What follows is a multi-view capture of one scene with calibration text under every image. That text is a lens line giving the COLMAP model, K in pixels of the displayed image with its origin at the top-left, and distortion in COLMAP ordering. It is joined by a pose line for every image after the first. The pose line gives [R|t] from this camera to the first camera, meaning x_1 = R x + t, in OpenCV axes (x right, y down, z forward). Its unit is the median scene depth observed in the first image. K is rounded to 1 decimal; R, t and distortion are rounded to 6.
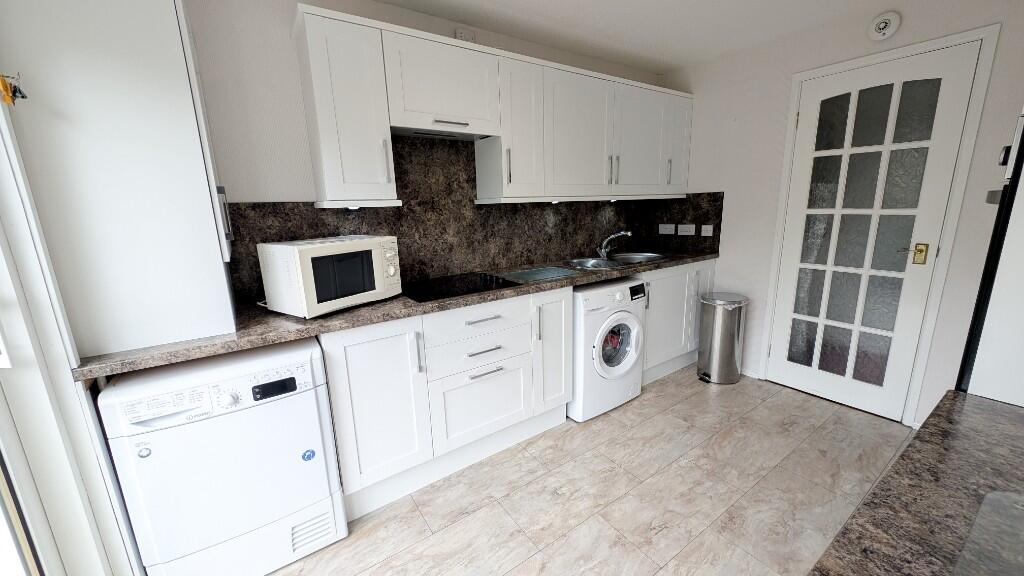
lens RADIAL K [[381.6, 0, 518.5], [0, 381.6, 286.7], [0, 0, 1]] dist [0.005029, -0.001412]
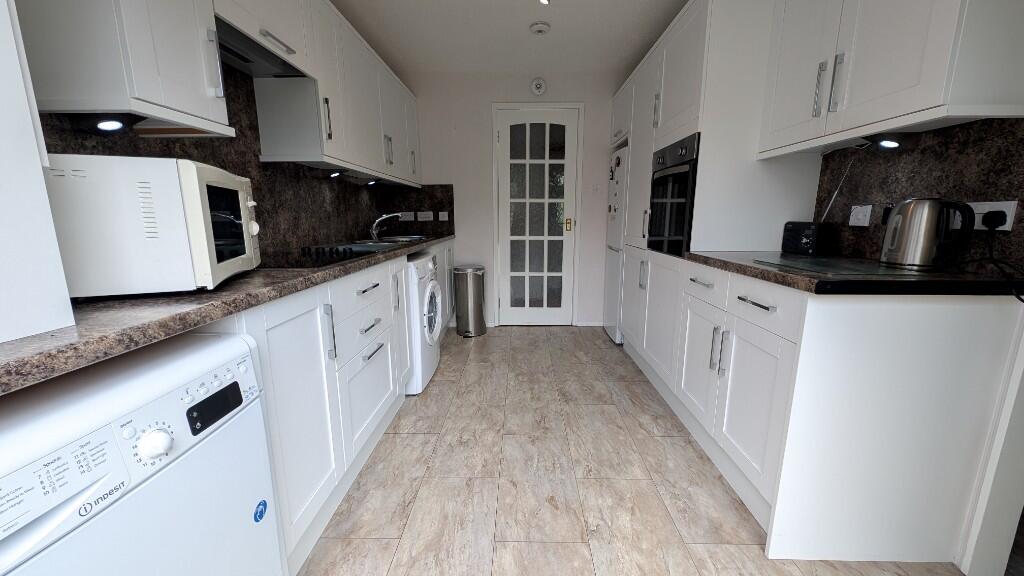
lens RADIAL K [[381.6, 0, 514.3], [0, 381.6, 290.3], [0, 0, 1]] dist [0.005029, -0.001412]
pose [[0.574119, -0.127794, 0.808738, -0.539020], [0.160044, 0.986206, 0.042223, 0.096161], [-0.802978, 0.105193, 0.586652, 0.205155]]
